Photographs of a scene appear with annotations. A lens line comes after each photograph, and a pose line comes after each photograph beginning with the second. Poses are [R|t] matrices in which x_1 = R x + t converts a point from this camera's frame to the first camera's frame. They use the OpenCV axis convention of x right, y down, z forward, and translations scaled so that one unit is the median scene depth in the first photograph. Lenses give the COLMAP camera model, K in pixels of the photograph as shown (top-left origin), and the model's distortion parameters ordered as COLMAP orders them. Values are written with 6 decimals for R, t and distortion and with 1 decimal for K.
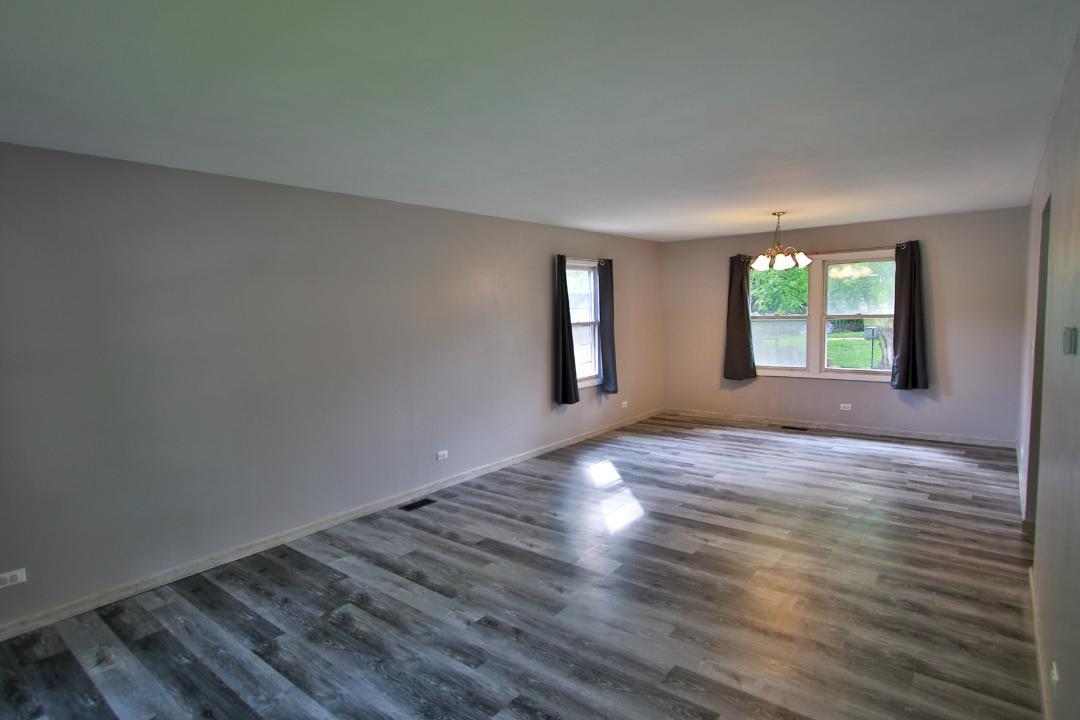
lens RADIAL K [[553.0, 0, 532.0], [0, 553.0, 362.2], [0, 0, 1]] dist [-0.012967, -0.000047]
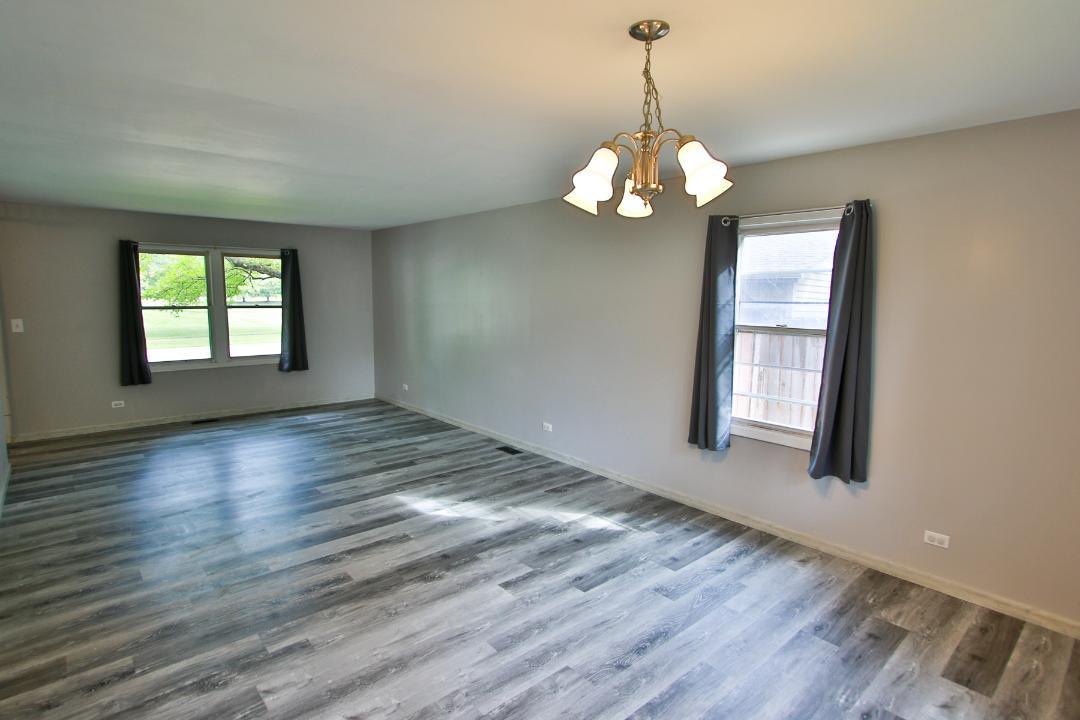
lens RADIAL K [[553.0, 0, 532.0], [0, 553.0, 362.2], [0, 0, 1]] dist [-0.012967, -0.000047]
pose [[-0.154753, 0.151739, -0.976231, 1.062531], [-0.099789, 0.980681, 0.168249, -0.162962], [0.982901, 0.123454, -0.136622, 1.326466]]
